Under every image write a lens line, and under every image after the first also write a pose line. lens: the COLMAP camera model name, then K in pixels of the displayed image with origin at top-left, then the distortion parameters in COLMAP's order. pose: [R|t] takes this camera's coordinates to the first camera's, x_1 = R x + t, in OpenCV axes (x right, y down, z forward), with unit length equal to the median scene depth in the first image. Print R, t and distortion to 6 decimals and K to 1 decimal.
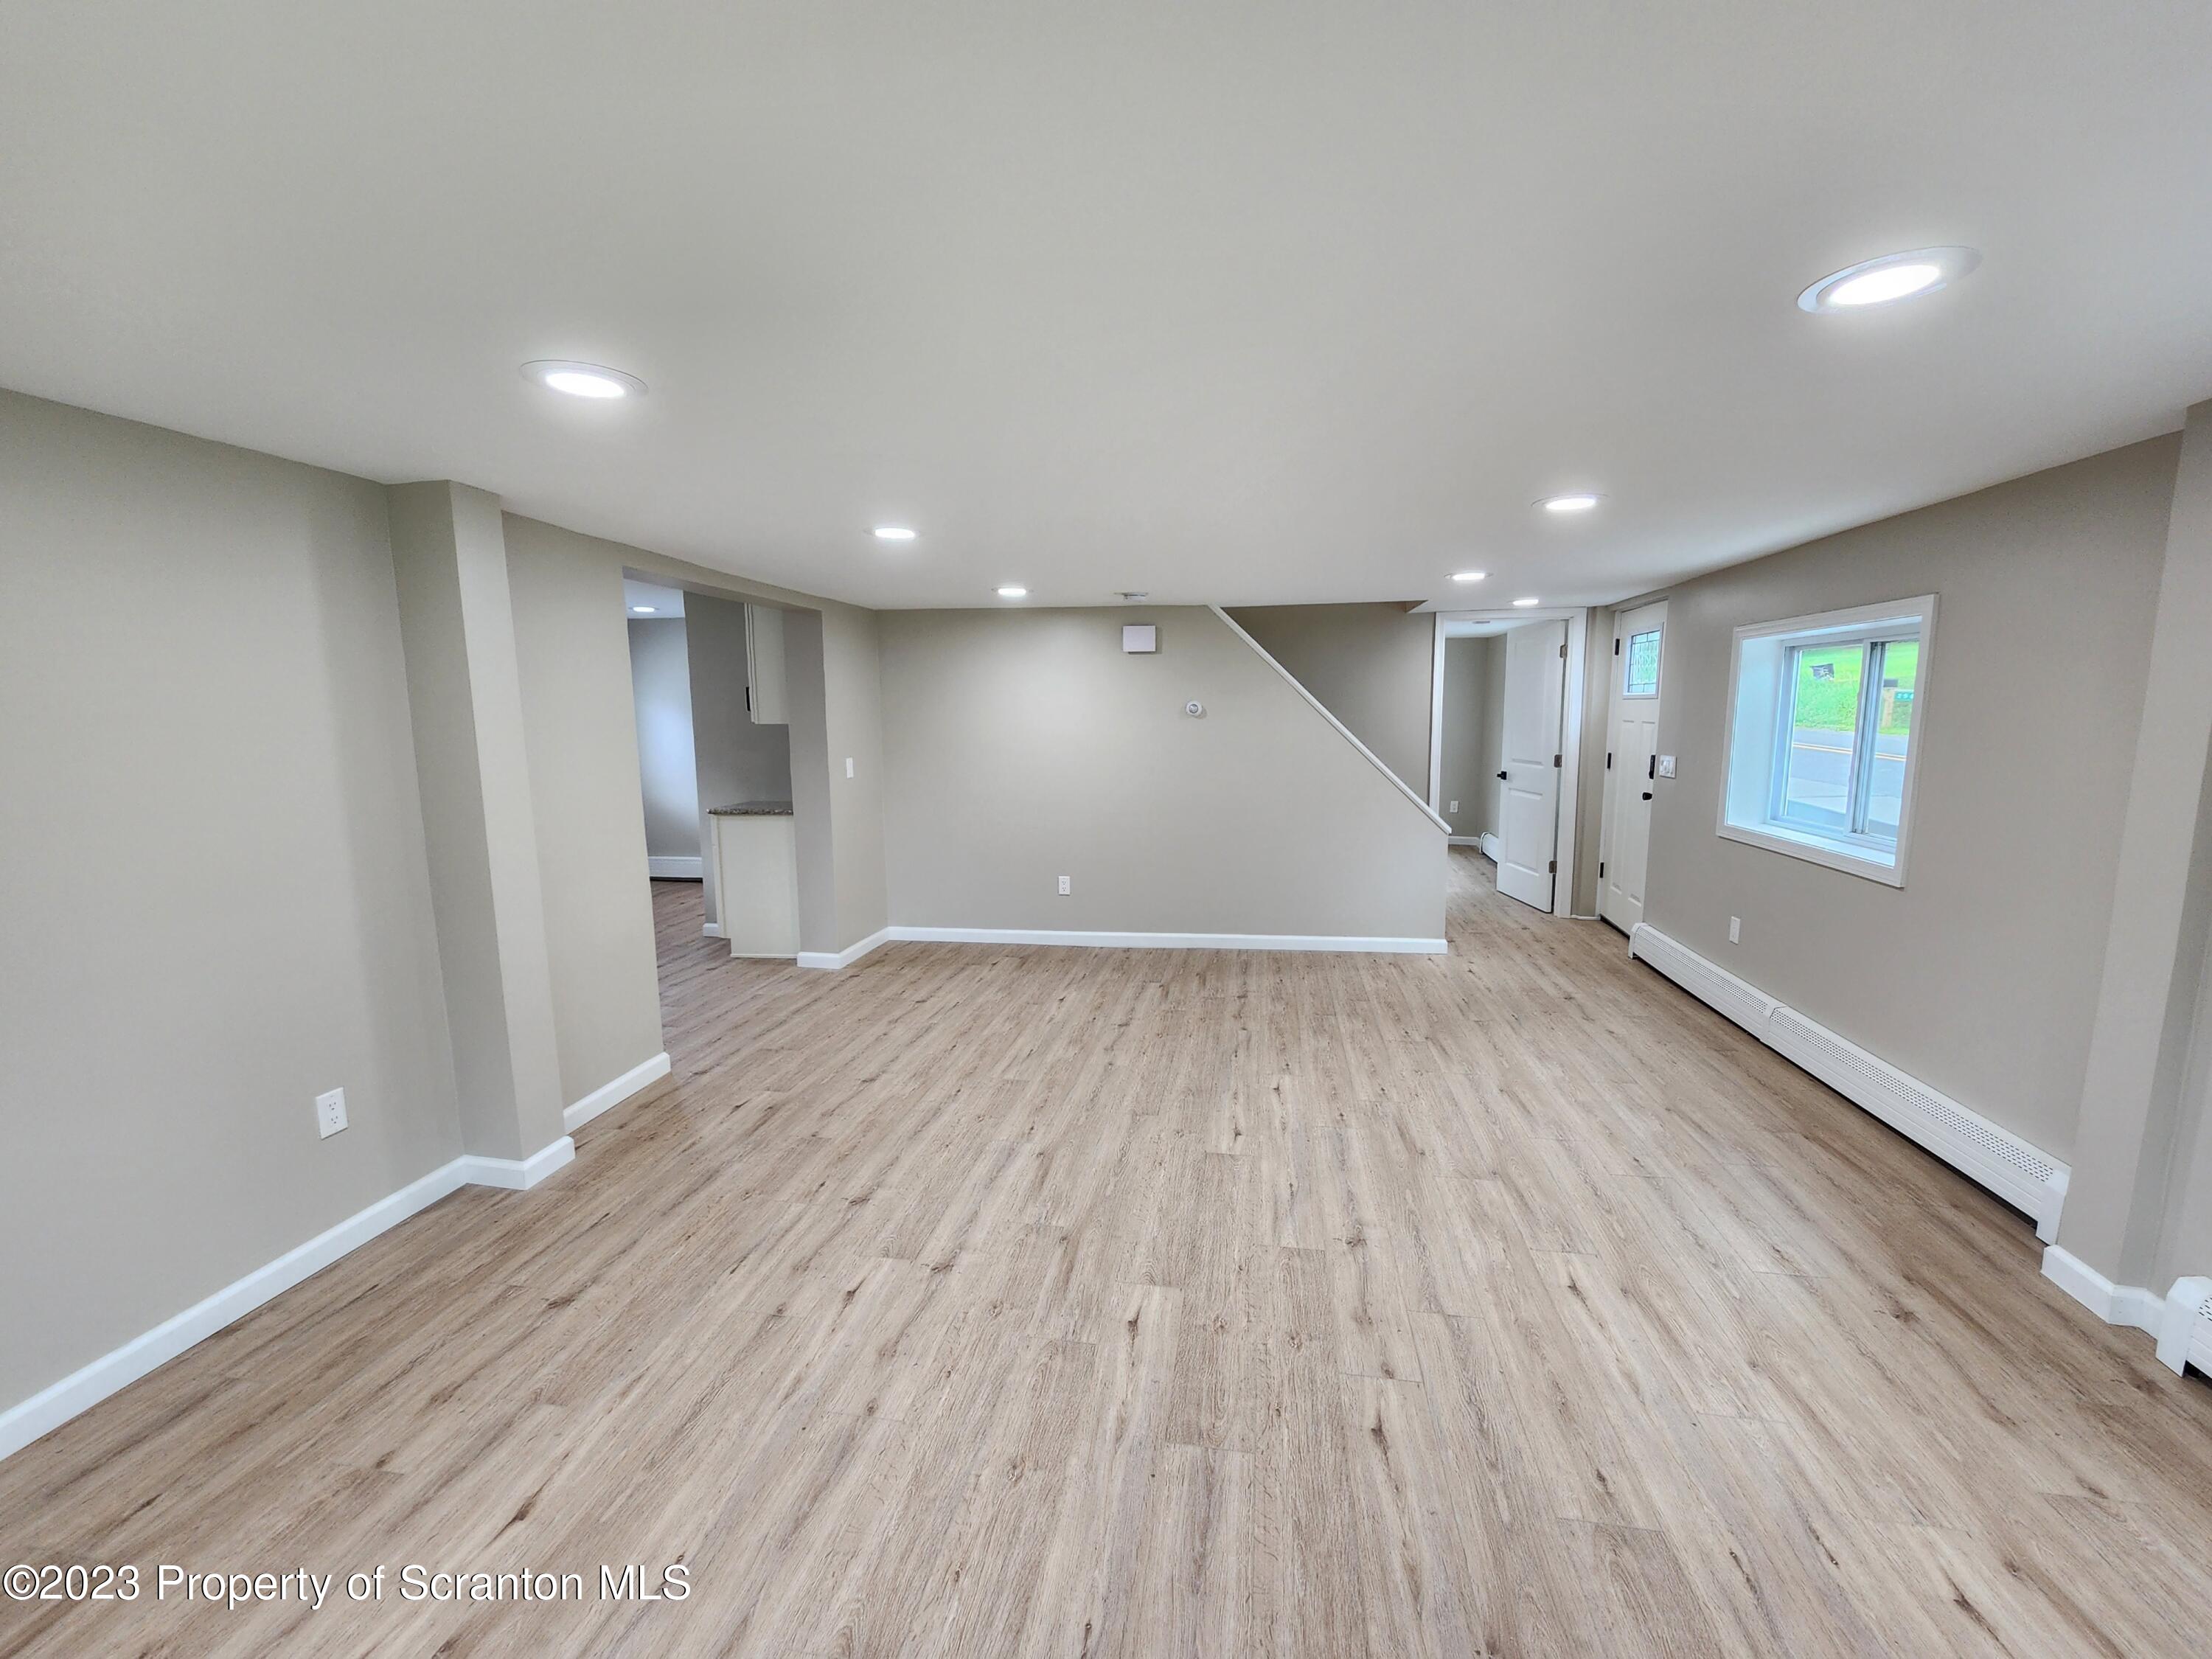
lens RADIAL K [[911.5, 0, 1110.5], [0, 911.5, 823.7], [0, 0, 1]] dist [0.004758, -0.001995]
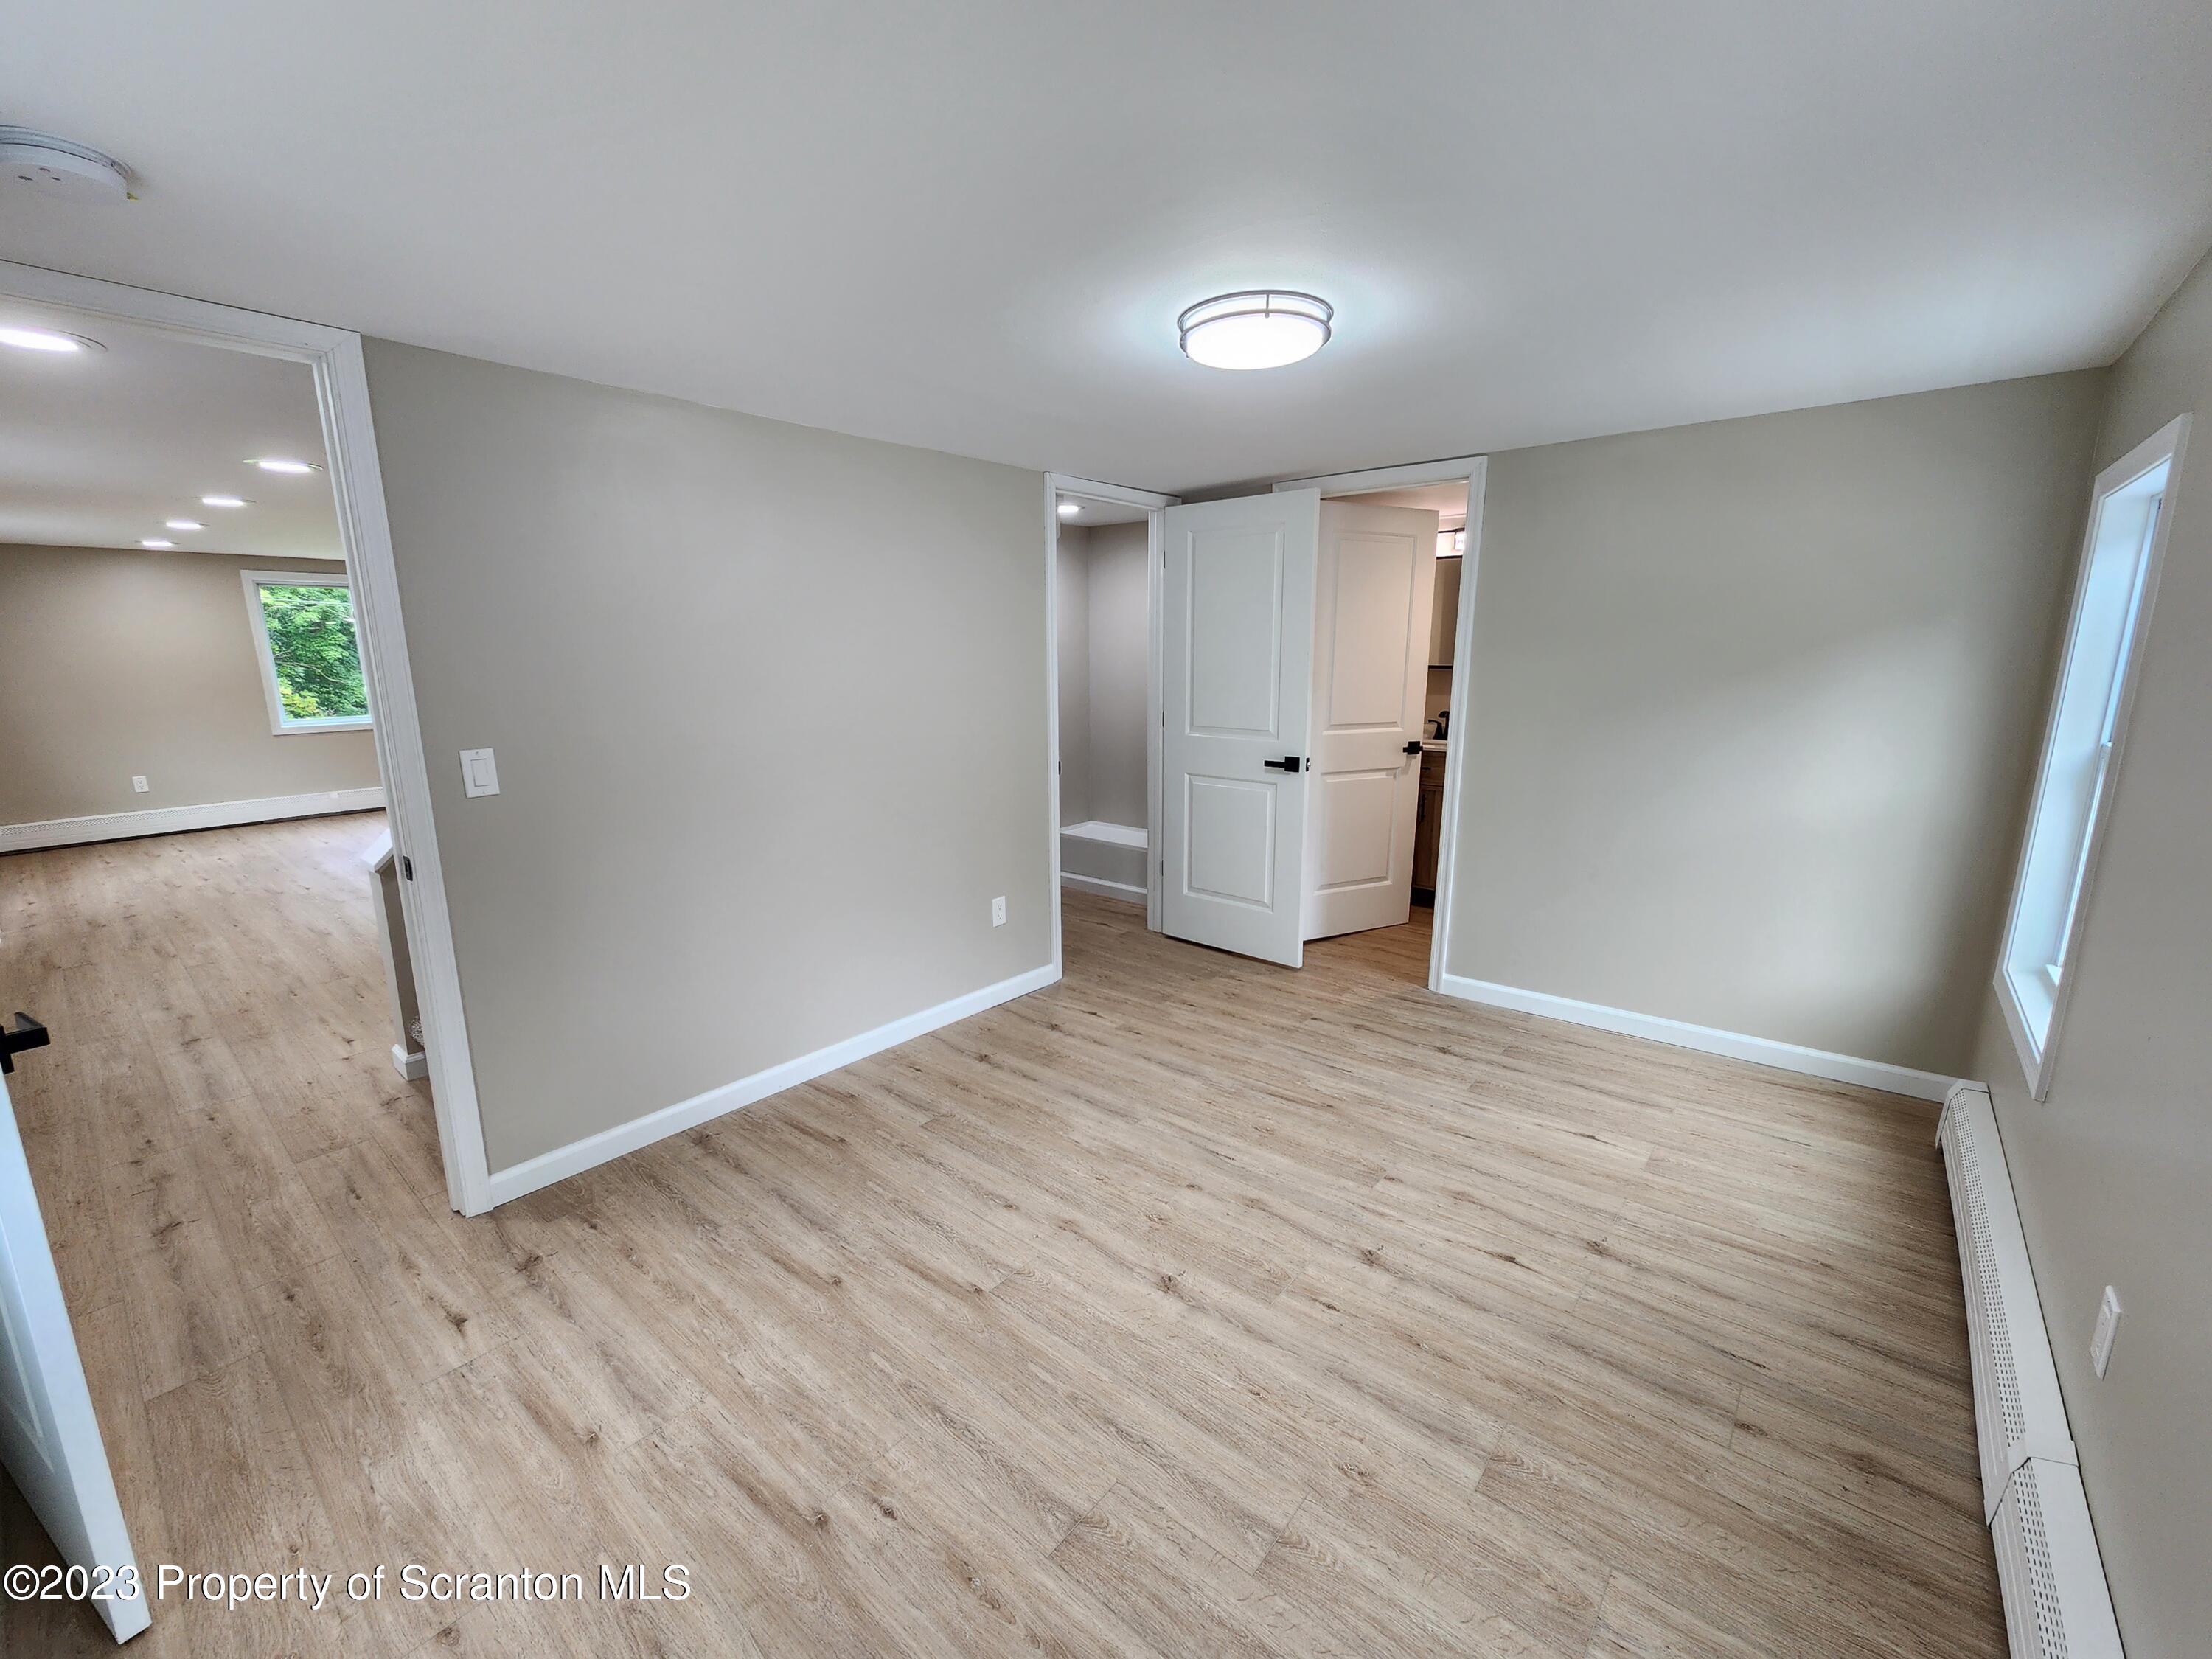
lens RADIAL K [[911.5, 0, 1114.8], [0, 911.5, 827.3], [0, 0, 1]] dist [0.004758, -0.001995]
pose [[-0.504808, 0.188737, -0.842346, 0.976457], [-0.098493, 0.956840, 0.273416, -0.344453], [0.857594, 0.220988, -0.464431, 2.657757]]
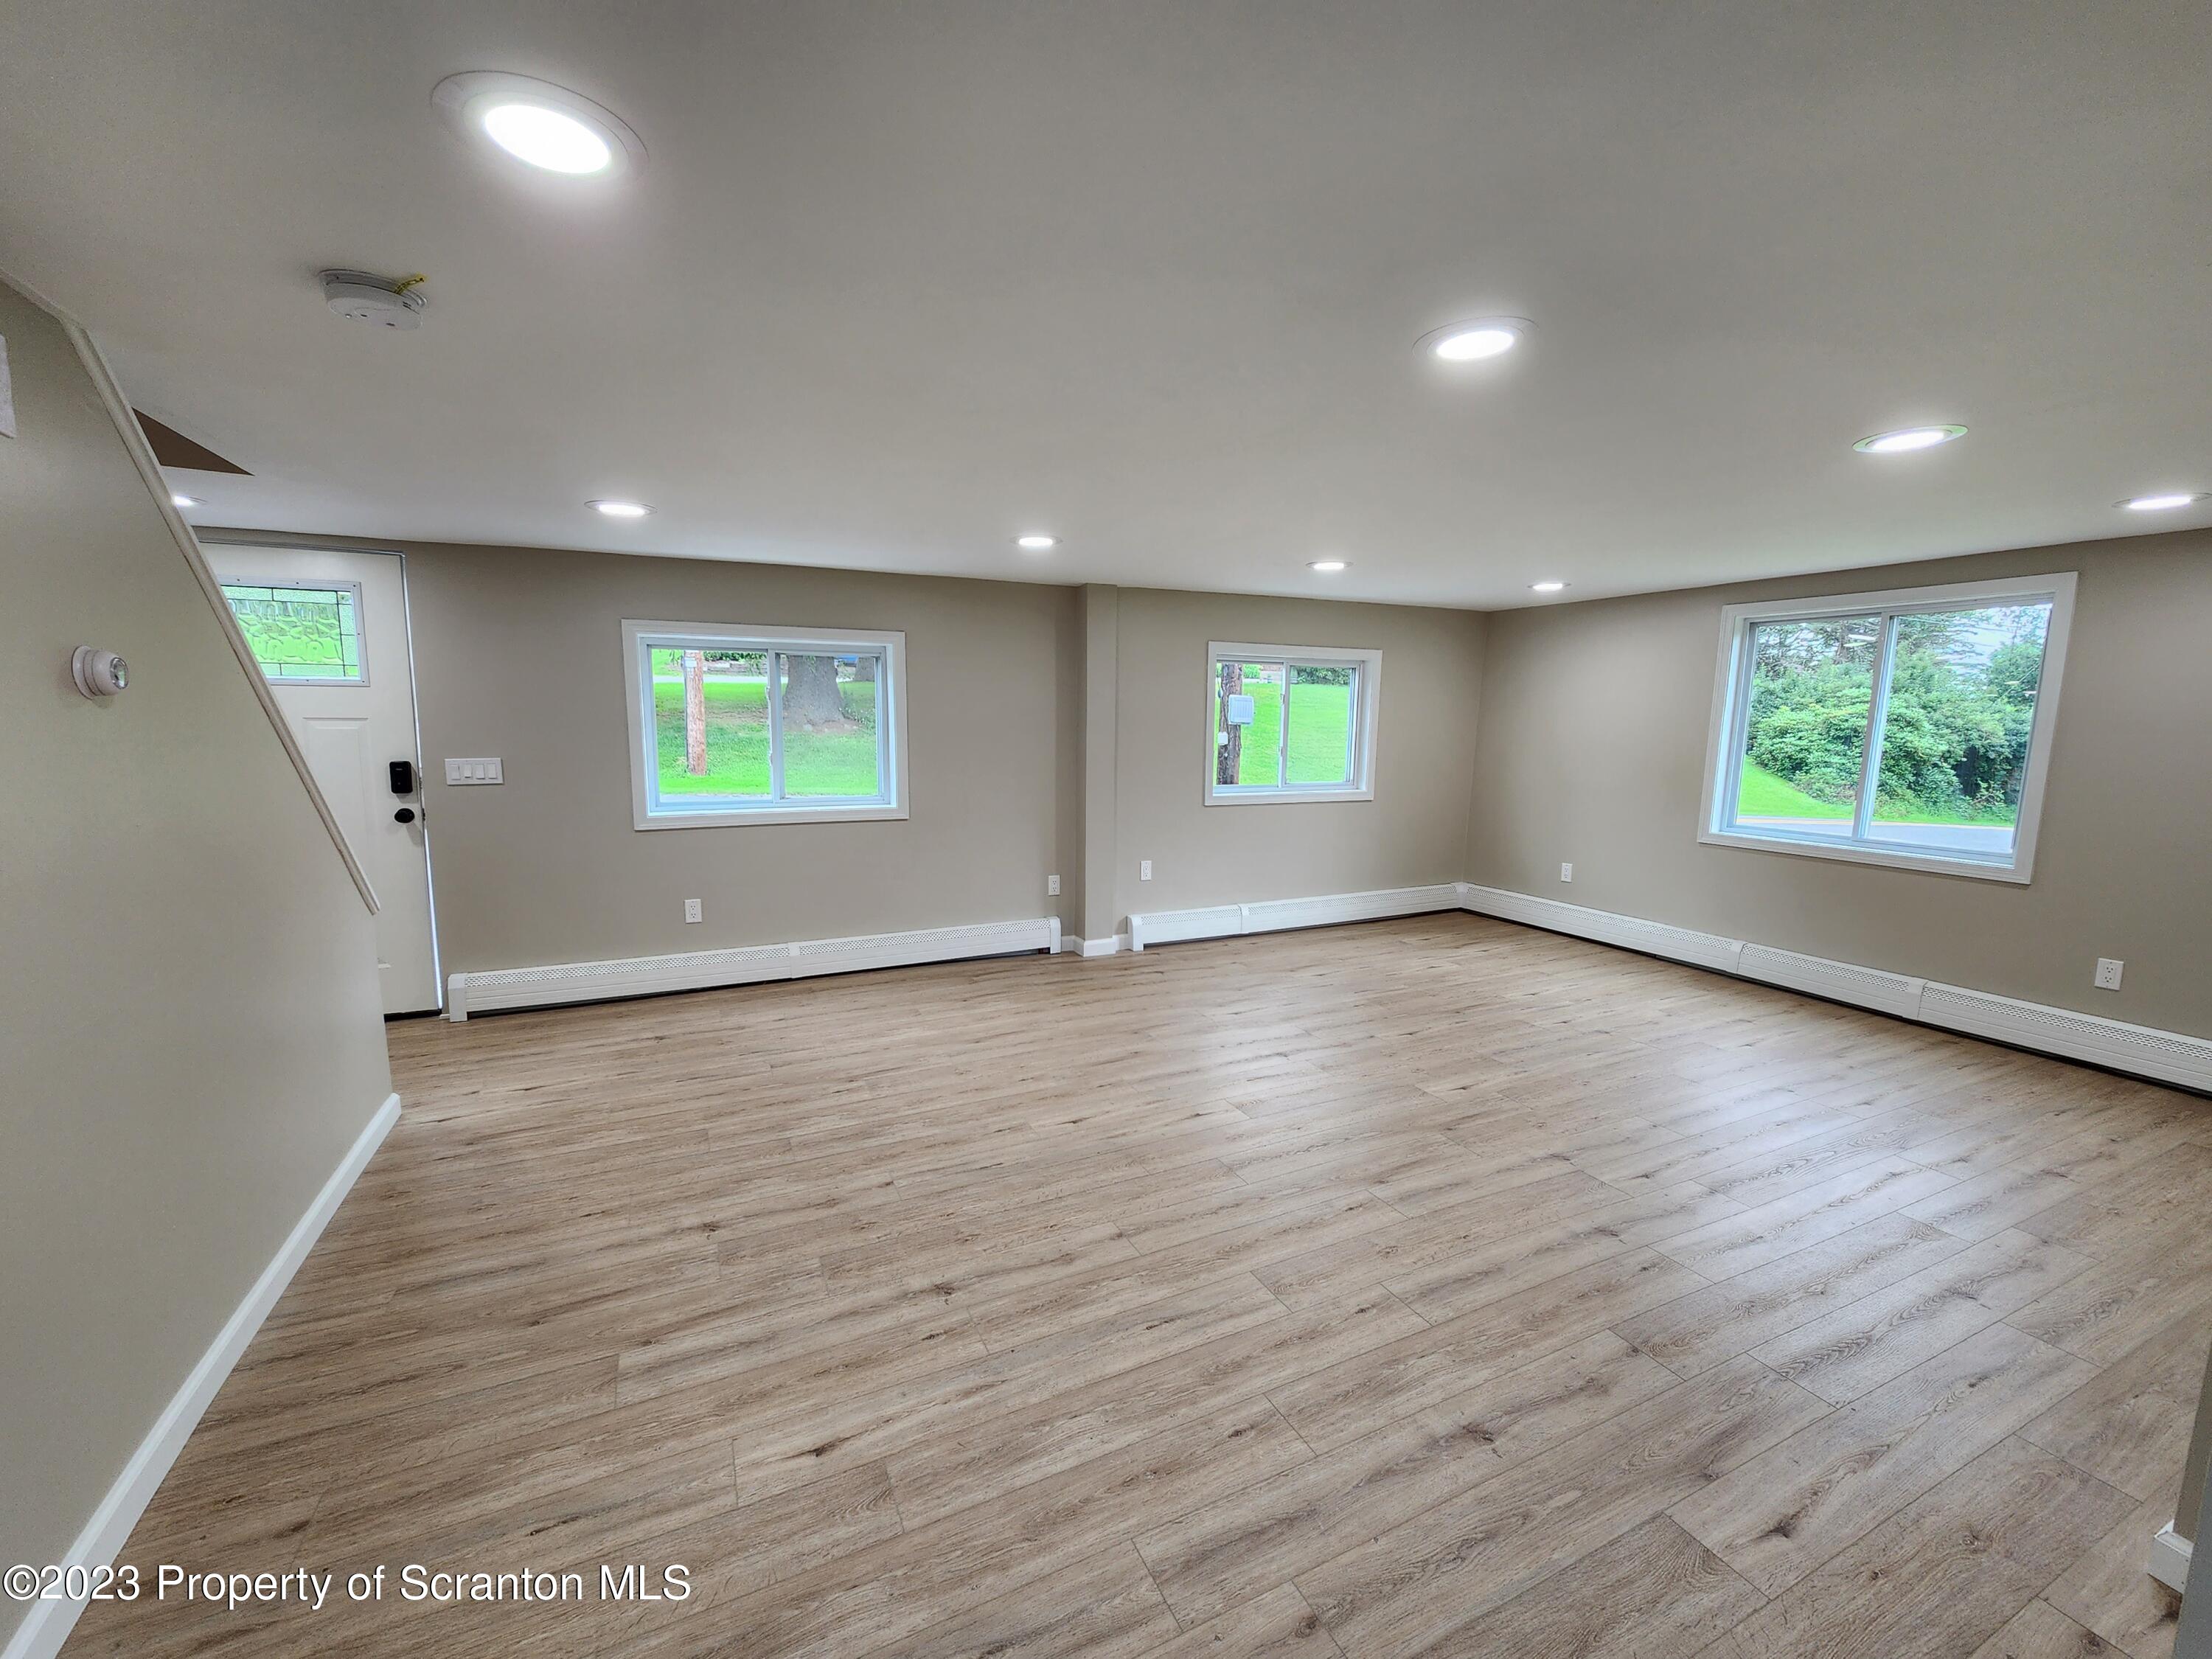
lens RADIAL K [[911.5, 0, 1099.1], [0, 911.5, 819.9], [0, 0, 1]] dist [0.004758, -0.001995]
pose [[-0.564963, -0.091784, 0.819996, -0.565929], [0.101653, 0.978481, 0.179561, -0.165394], [-0.818831, 0.184800, -0.543475, 1.486143]]
